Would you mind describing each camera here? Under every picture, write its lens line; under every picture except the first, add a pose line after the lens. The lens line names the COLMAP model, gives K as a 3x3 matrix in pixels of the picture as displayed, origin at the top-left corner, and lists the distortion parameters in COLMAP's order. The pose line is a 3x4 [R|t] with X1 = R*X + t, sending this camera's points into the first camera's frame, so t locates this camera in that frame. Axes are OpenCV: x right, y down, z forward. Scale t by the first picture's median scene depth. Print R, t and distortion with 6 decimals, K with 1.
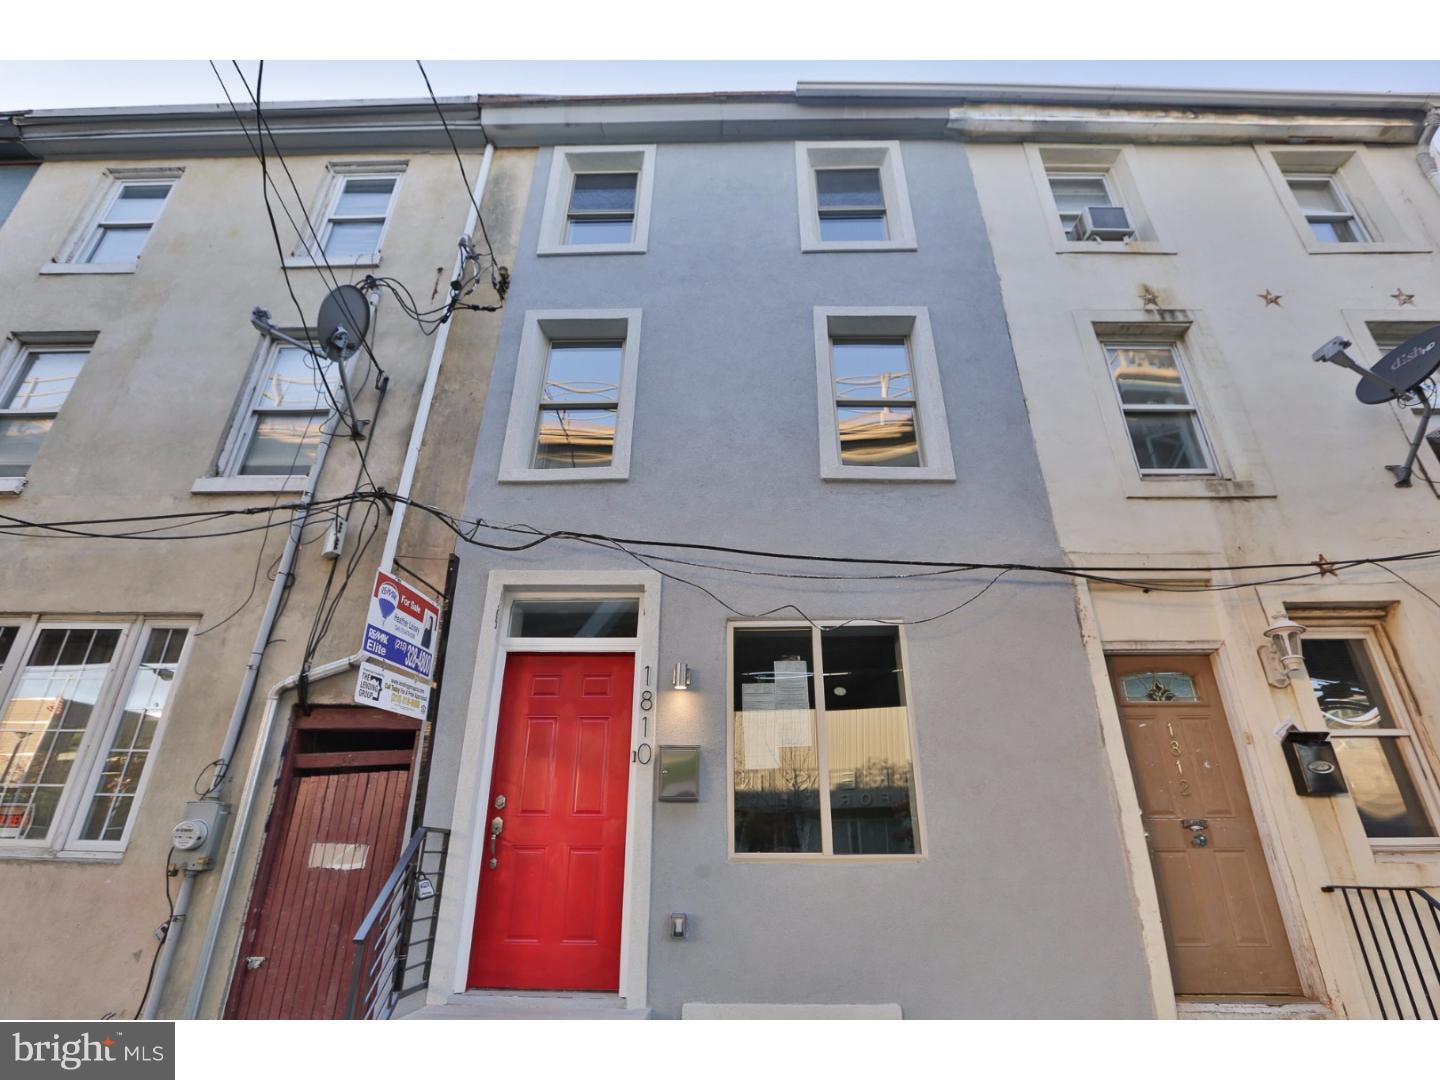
lens RADIAL K [[697.1, 0, 721.6], [0, 697.1, 543.4], [0, 0, 1]] dist [-0.026682, 0.005826]
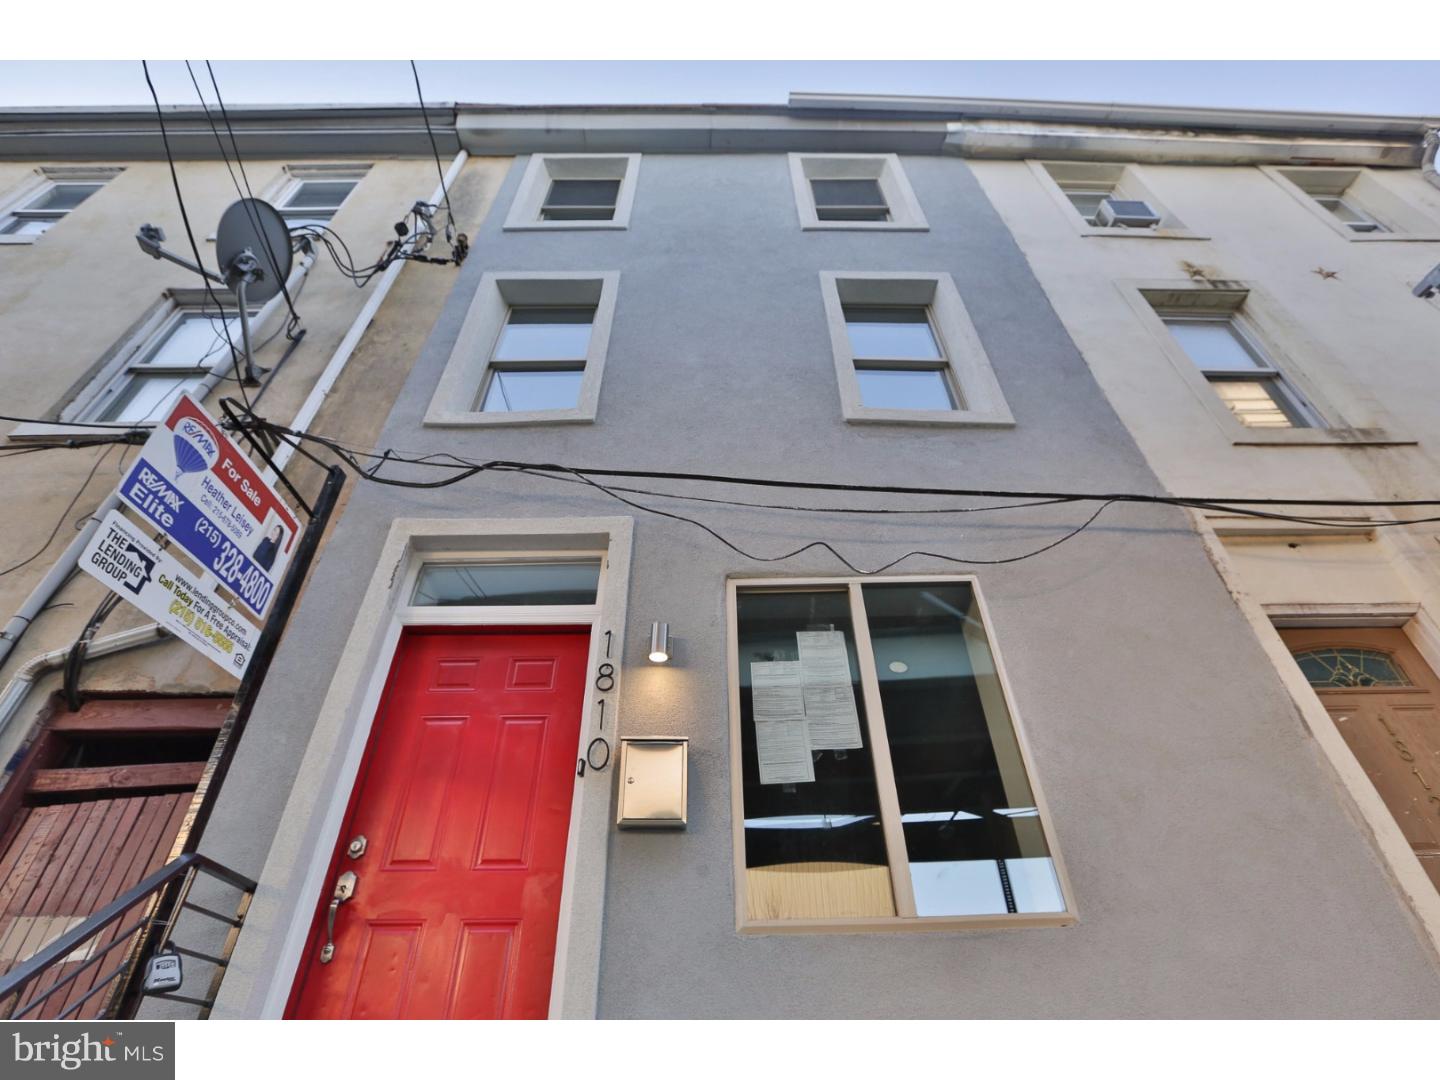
lens RADIAL K [[697.1, 0, 722.5], [0, 697.1, 536.7], [0, 0, 1]] dist [-0.026682, 0.005826]
pose [[0.999418, 0.004255, 0.033847, -0.017074], [0.004600, 0.966318, -0.257308, 0.215358], [-0.033802, 0.257314, 0.965736, 0.271021]]
